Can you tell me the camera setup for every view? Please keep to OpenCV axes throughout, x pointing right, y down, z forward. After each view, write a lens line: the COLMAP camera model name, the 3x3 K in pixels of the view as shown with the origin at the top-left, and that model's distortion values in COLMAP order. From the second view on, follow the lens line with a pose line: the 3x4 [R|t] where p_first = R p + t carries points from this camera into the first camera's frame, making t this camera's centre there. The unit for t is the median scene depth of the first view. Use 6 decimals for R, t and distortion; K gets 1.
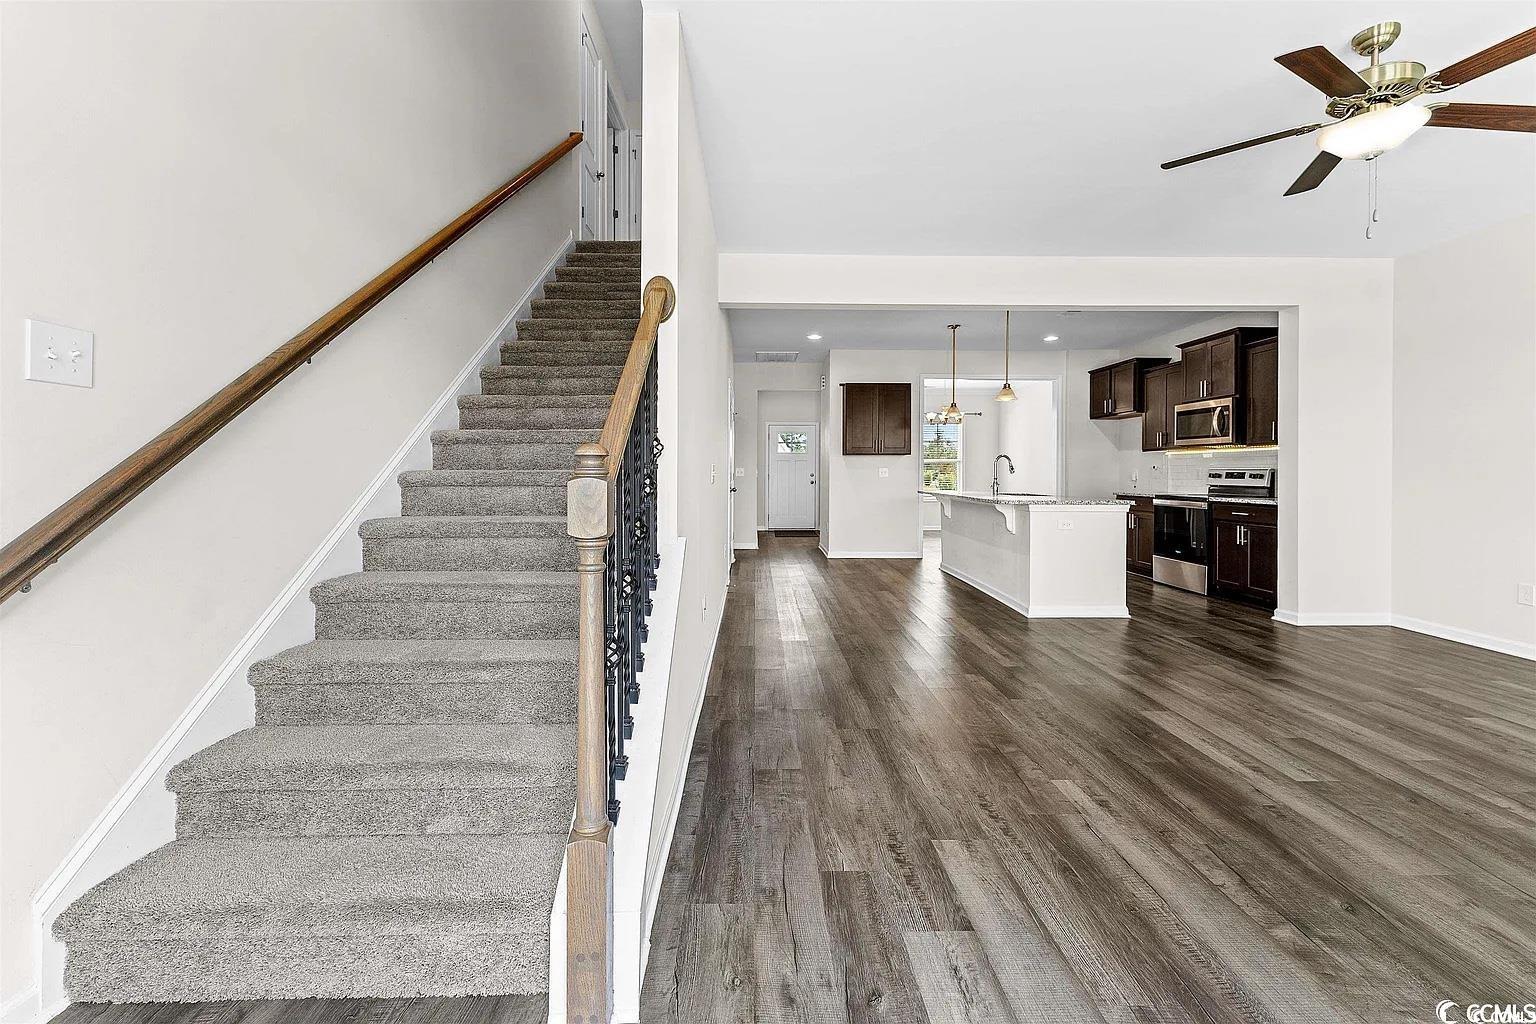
lens RADIAL K [[629.4, 0, 752.0], [0, 629.4, 474.7], [0, 0, 1]] dist [-0.000748, -0.000064]
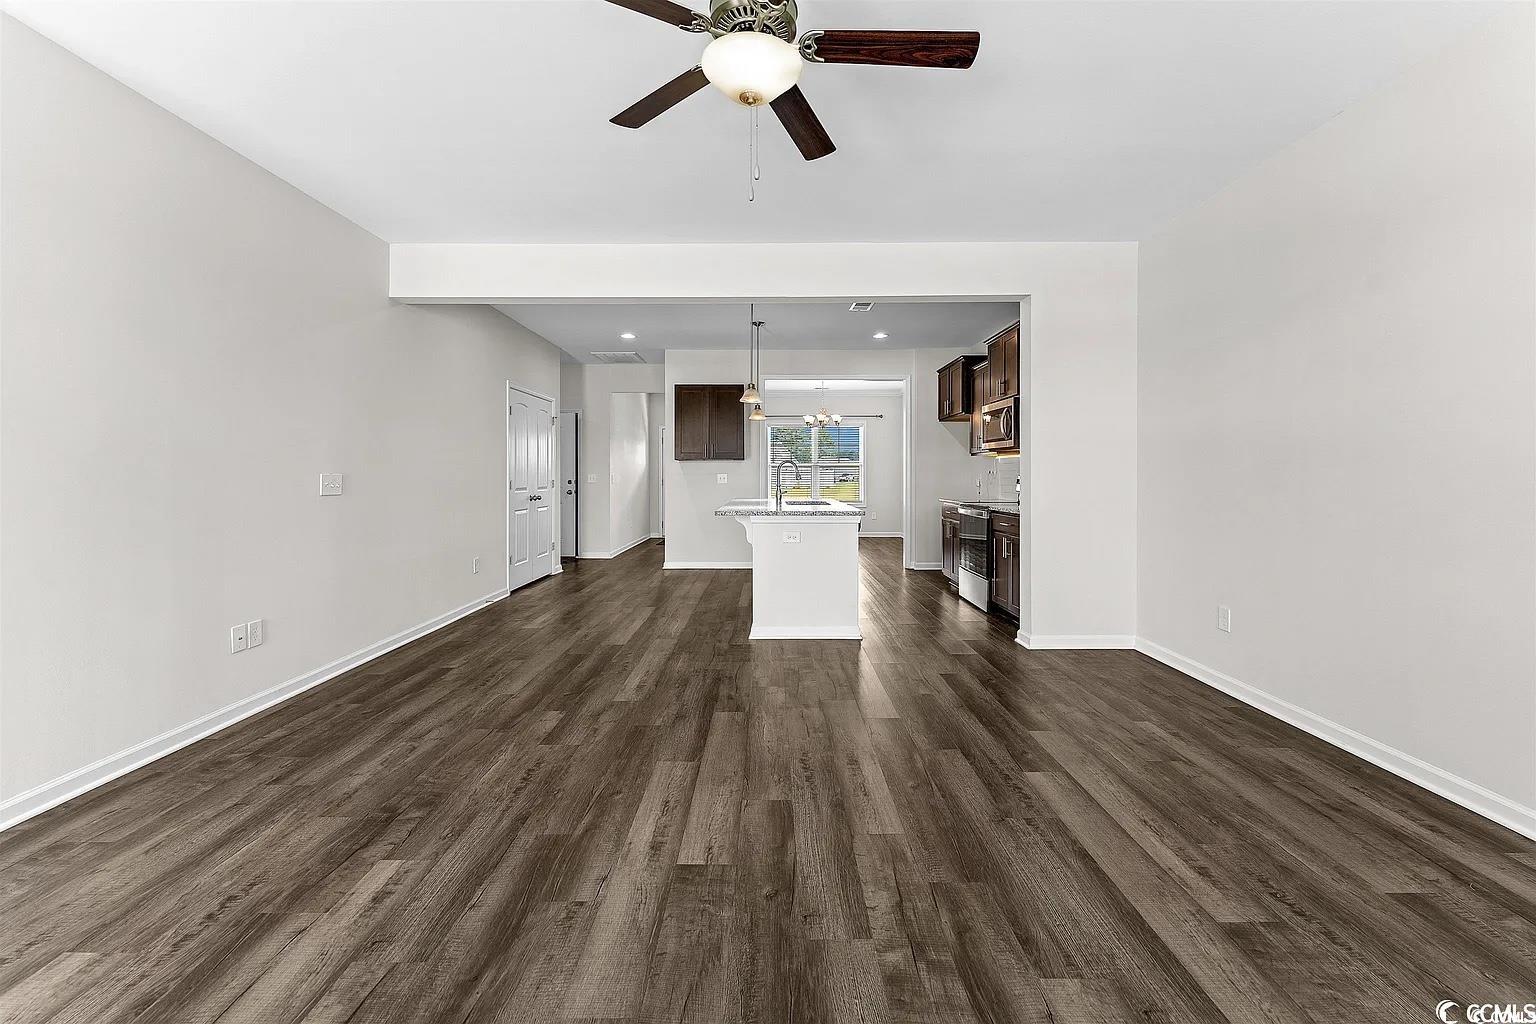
lens RADIAL K [[629.4, 0, 768.4], [0, 629.4, 474.8], [0, 0, 1]] dist [-0.000748, -0.000064]
pose [[0.999921, -0.001988, -0.012395, 0.876631], [0.001924, 0.999985, -0.005193, -0.011583], [0.012406, 0.005169, 0.999910, 0.160604]]
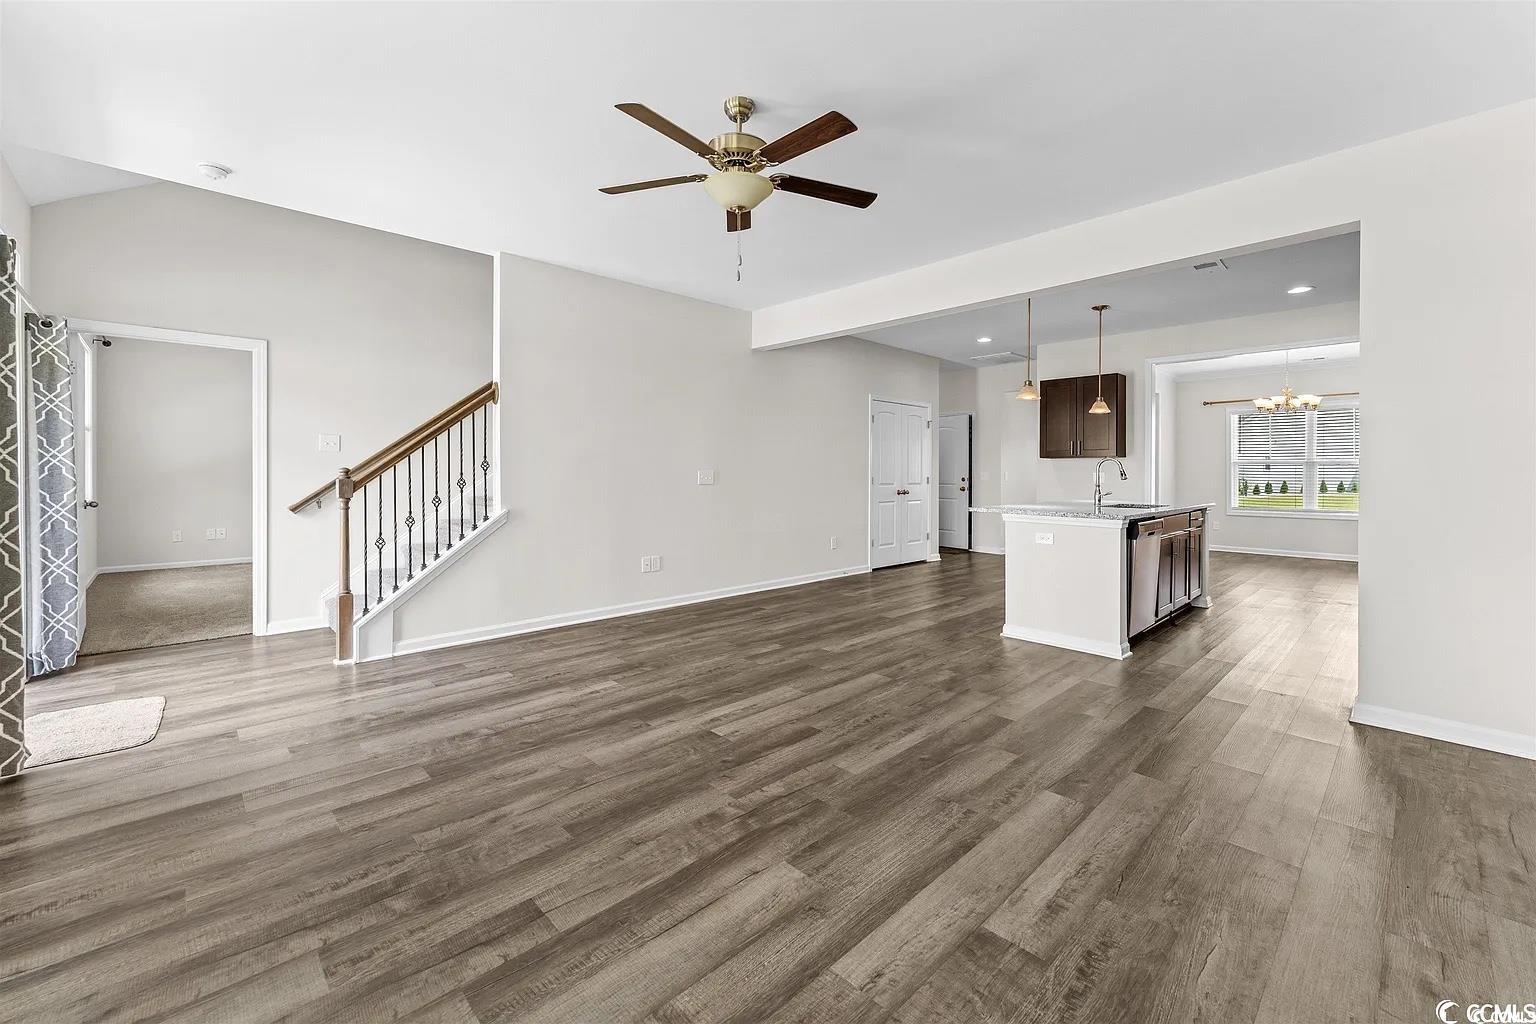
lens RADIAL K [[629.4, 0, 761.1], [0, 629.4, 475.6], [0, 0, 1]] dist [-0.000748, -0.000064]
pose [[0.674721, 0.007519, -0.738035, 1.618830], [-0.008278, 0.999962, 0.002620, -0.013393], [0.738027, 0.004341, 0.674757, 0.211589]]
